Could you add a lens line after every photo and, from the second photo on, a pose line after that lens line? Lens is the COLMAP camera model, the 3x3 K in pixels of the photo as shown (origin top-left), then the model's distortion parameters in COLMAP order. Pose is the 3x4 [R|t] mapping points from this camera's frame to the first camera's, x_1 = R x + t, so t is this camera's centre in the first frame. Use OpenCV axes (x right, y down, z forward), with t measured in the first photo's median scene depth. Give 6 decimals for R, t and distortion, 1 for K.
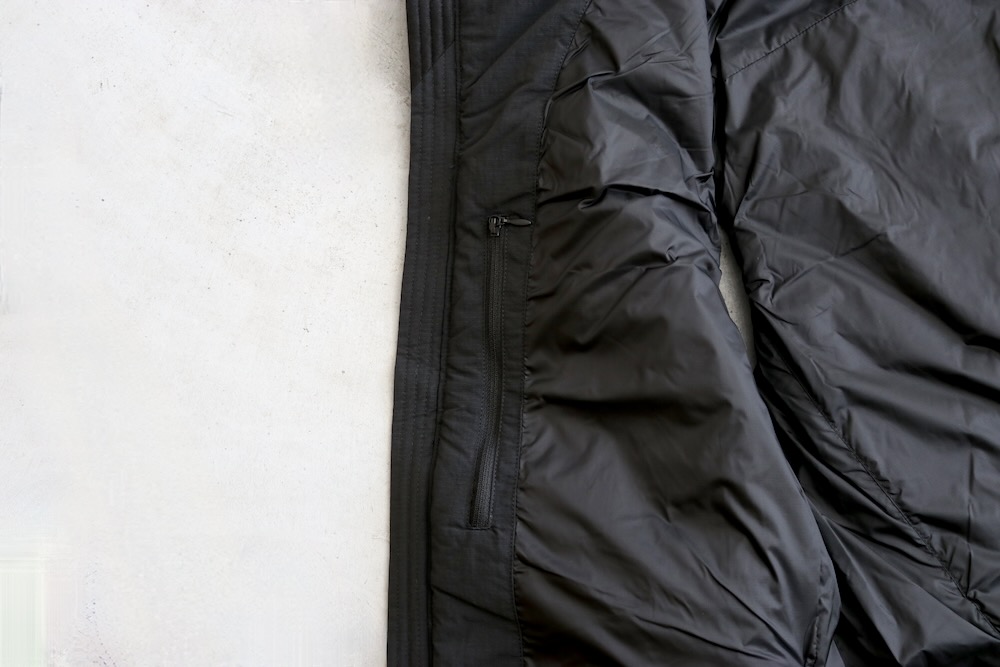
lens RADIAL K [[1279.1, 0, 501.9], [0, 1279.1, 331.5], [0, 0, 1]] dist [-0.090831, 0.000000]
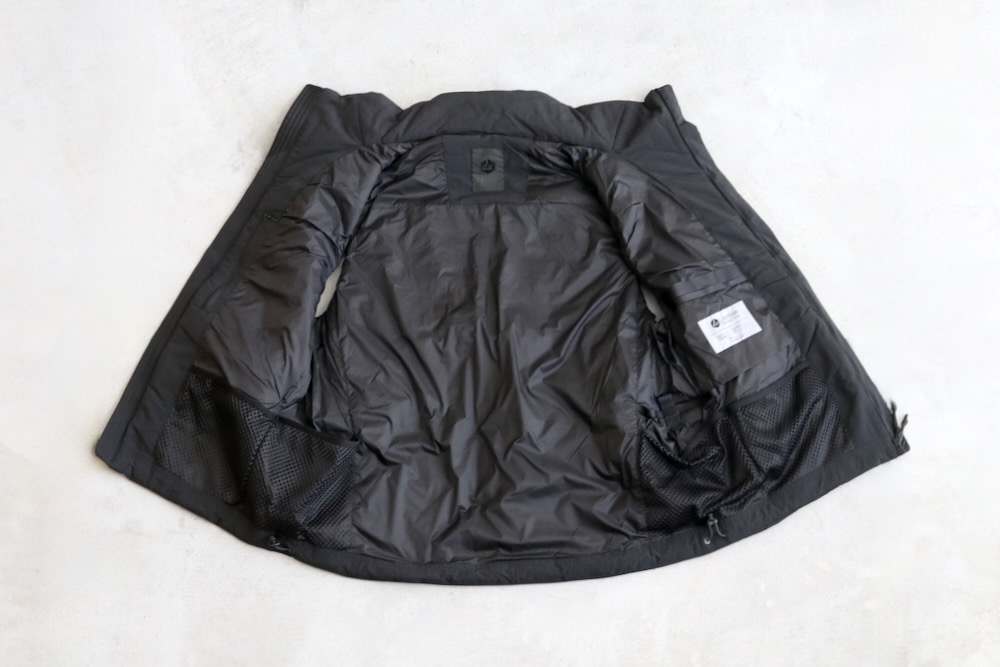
lens RADIAL K [[1389.4, 0, 498.9], [0, 1389.4, 333.6], [0, 0, 1]] dist [-0.165512, 0.000000]
pose [[0.887831, 0.460118, -0.006866, 0.568067], [-0.457578, 0.881152, -0.119134, 0.255305], [-0.048766, 0.108913, 0.992854, -1.873077]]
